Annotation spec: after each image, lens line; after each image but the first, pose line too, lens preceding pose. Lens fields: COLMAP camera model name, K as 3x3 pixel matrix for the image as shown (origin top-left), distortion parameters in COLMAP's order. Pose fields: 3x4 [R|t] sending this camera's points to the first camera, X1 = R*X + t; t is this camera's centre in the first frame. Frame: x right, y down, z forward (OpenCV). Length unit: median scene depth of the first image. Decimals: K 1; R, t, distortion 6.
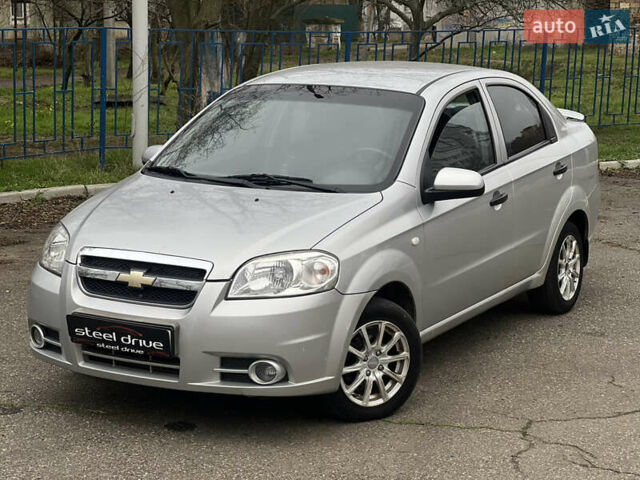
lens RADIAL K [[1586.7, 0, 320.0], [0, 1586.7, 240.0], [0, 0, 1]] dist [0.070423, 0.537389]
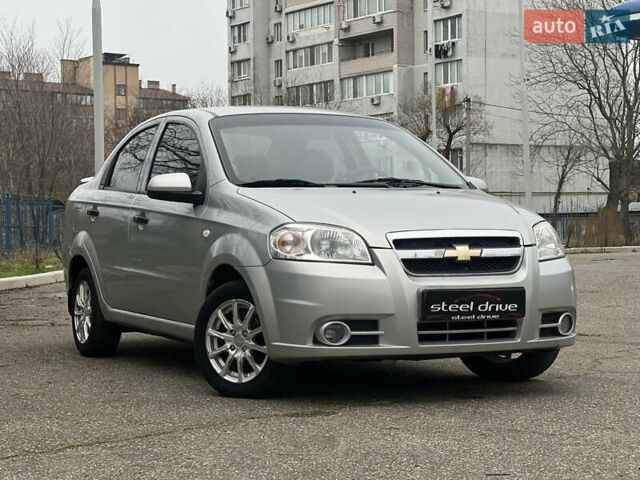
lens RADIAL K [[1586.7, 0, 320.0], [0, 1586.7, 240.0], [0, 0, 1]] dist [0.070423, 0.537389]
pose [[0.579342, -0.030797, 0.814502, -1.004181], [0.154319, 0.985357, -0.072507, 0.075817], [-0.800343, 0.167699, 0.575612, 0.456650]]
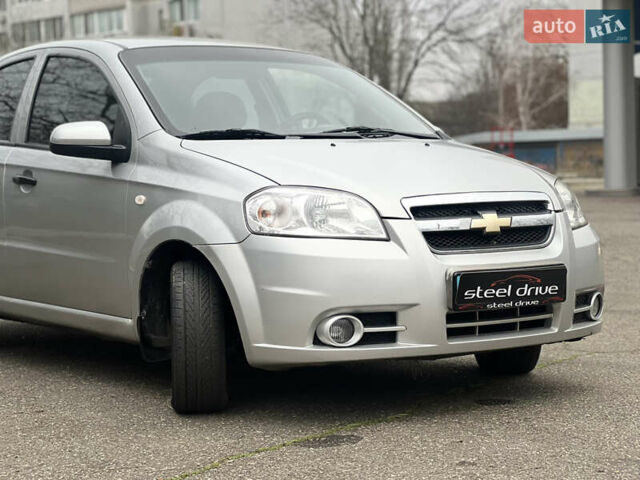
lens RADIAL K [[1586.7, 0, 320.0], [0, 1586.7, 240.0], [0, 0, 1]] dist [0.070423, 0.537389]
pose [[0.415877, -0.070132, 0.906713, -0.884441], [0.176778, 0.984238, -0.004953, 0.021232], [-0.892074, 0.162347, 0.421720, 0.713779]]
